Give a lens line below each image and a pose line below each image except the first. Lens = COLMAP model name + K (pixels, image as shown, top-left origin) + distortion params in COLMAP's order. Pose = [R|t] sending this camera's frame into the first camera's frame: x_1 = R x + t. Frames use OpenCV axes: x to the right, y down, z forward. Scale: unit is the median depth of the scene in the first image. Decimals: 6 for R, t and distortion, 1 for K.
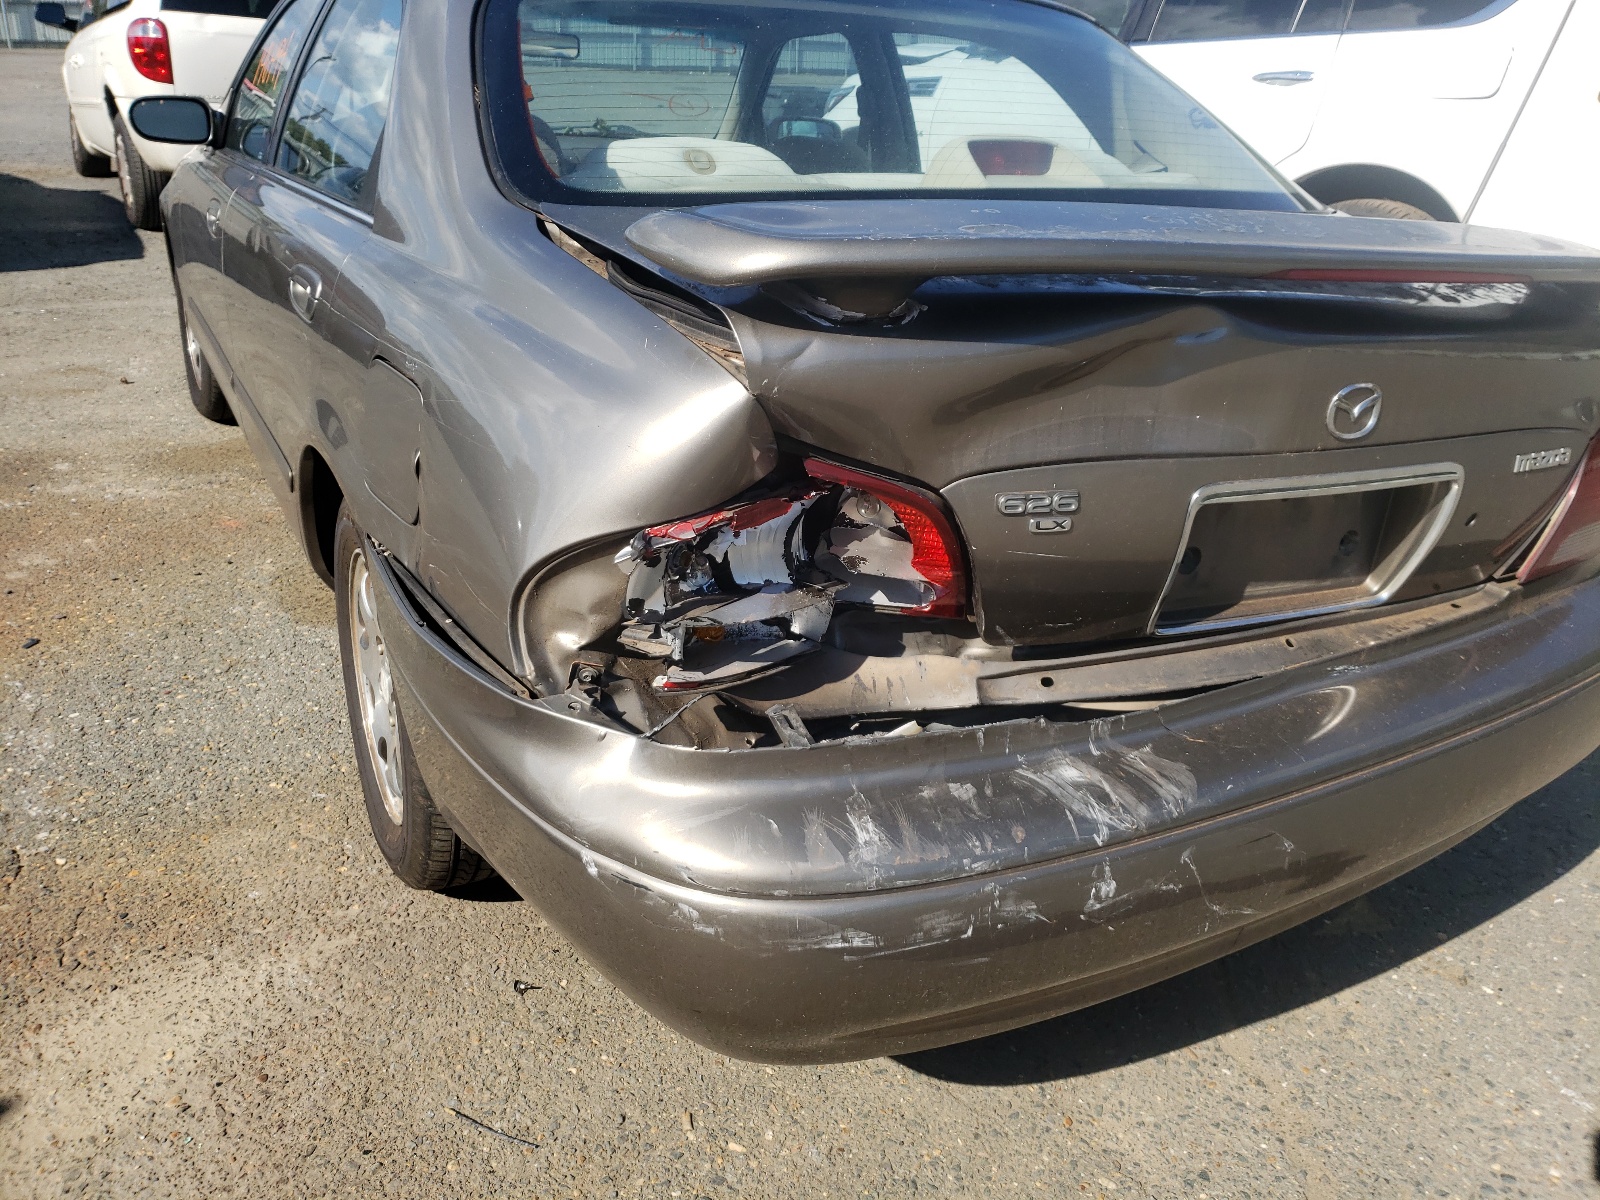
lens RADIAL K [[1260.1, 0, 800.0], [0, 1260.1, 600.0], [0, 0, 1]] dist [0.076108, -0.104126]
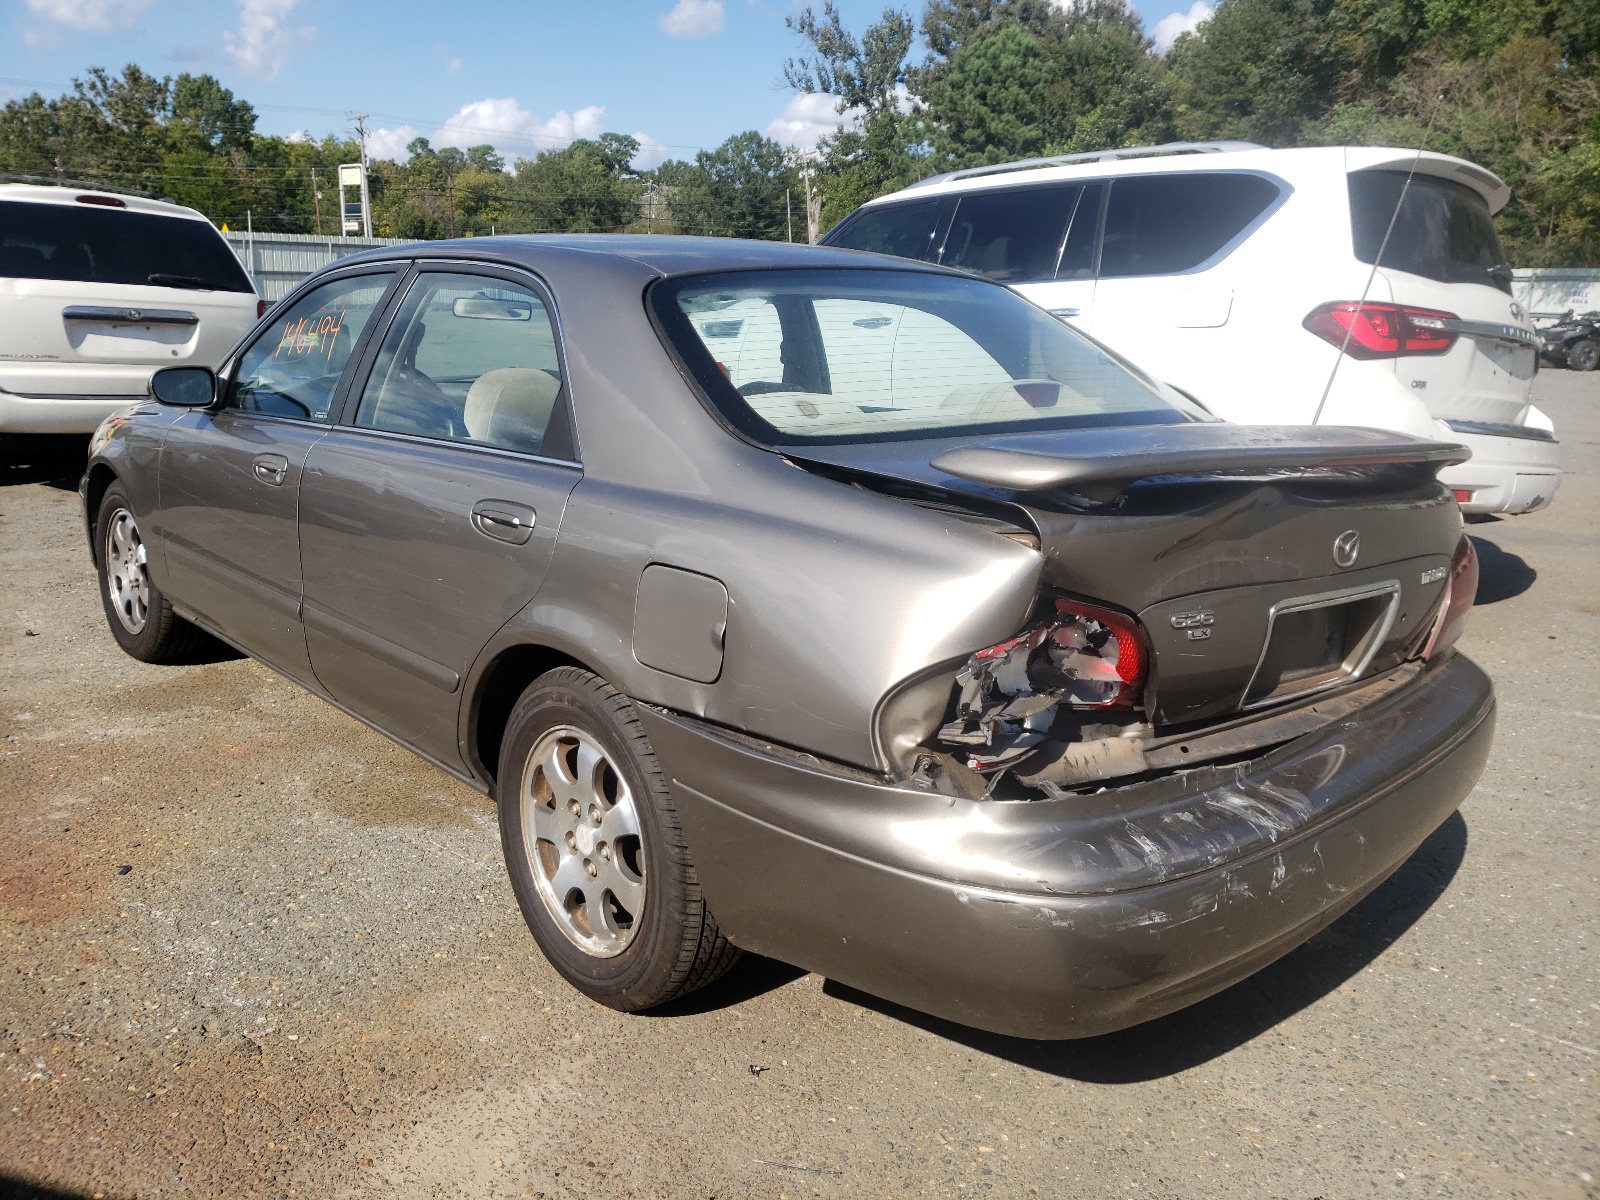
lens RADIAL K [[1271.4, 0, 800.0], [0, 1271.4, 600.0], [0, 0, 1]] dist [0.010382, 0.000018]
pose [[0.972674, -0.077004, 0.219034, -0.528883], [0.111285, 0.982594, -0.148743, 0.065330], [-0.203768, 0.169053, 0.964313, -0.323311]]
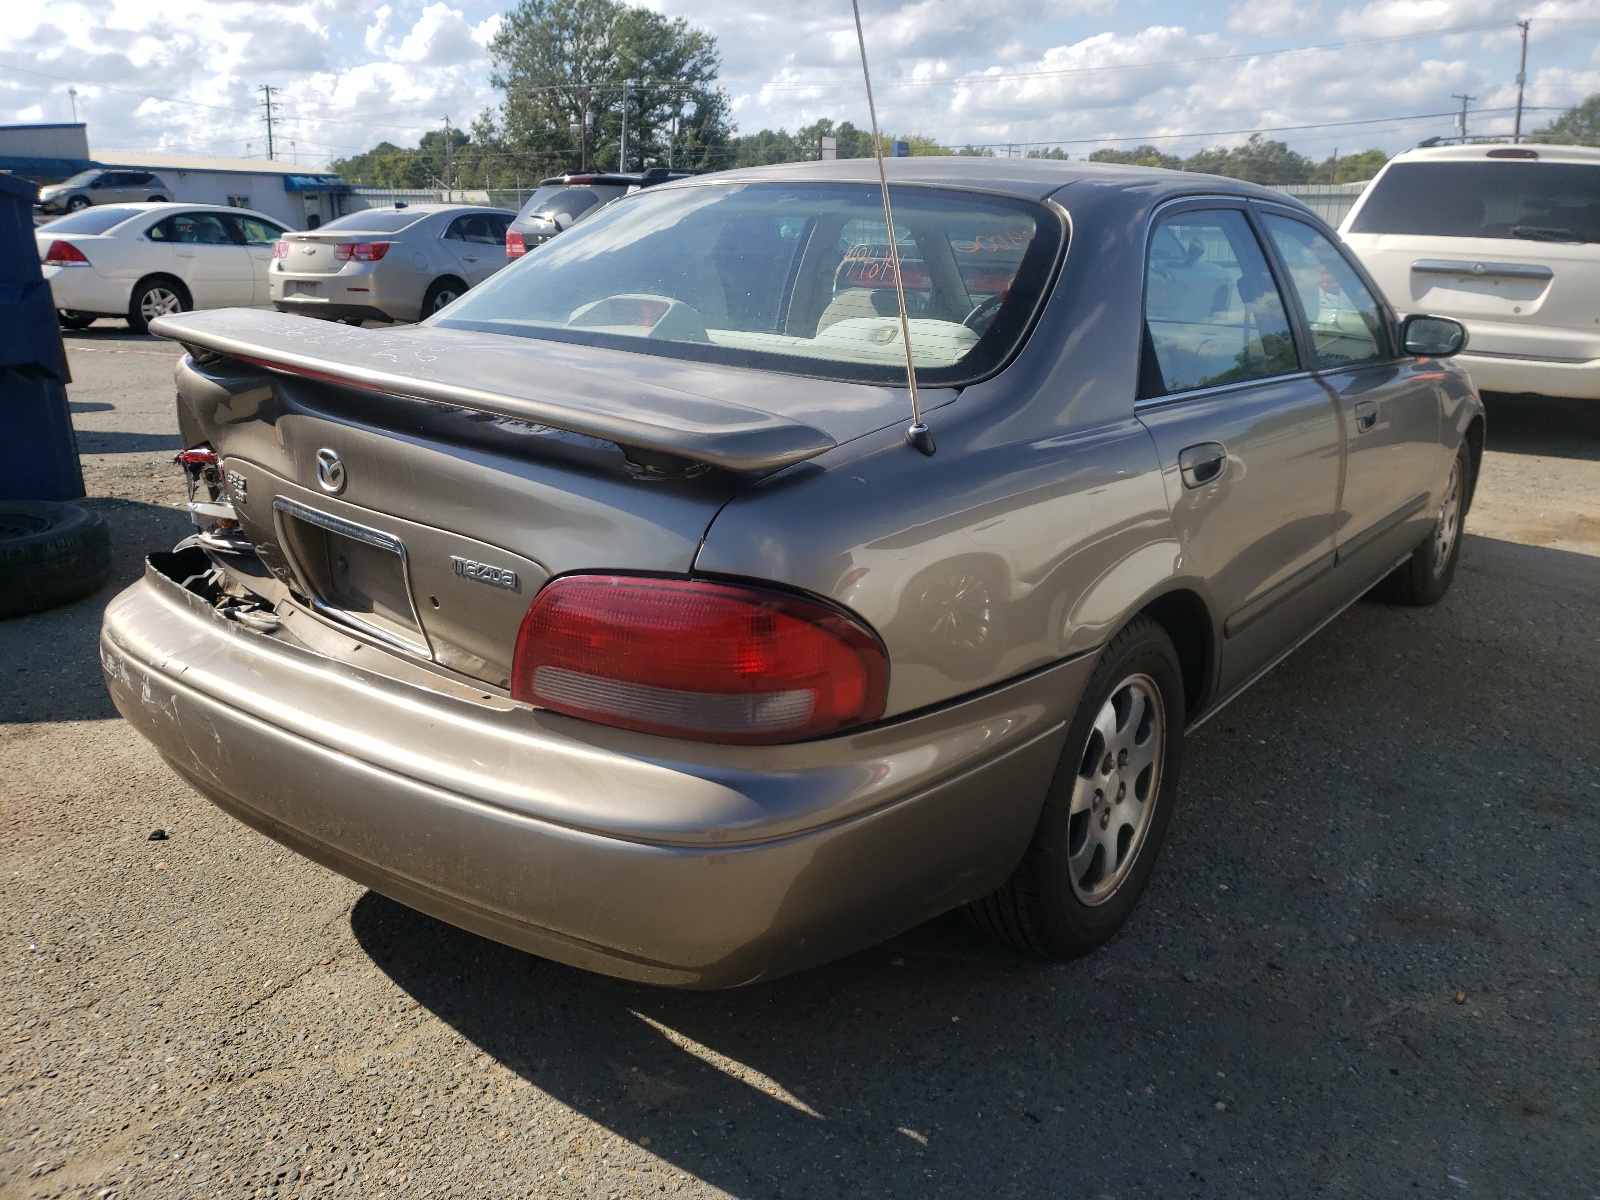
lens RADIAL K [[1271.4, 0, 800.0], [0, 1271.4, 600.0], [0, 0, 1]] dist [0.010382, 0.000018]
pose [[0.375784, 0.218098, -0.900677, 1.889799], [-0.358501, 0.930452, 0.075733, -0.306726], [0.854555, 0.294434, 0.427837, 0.862401]]
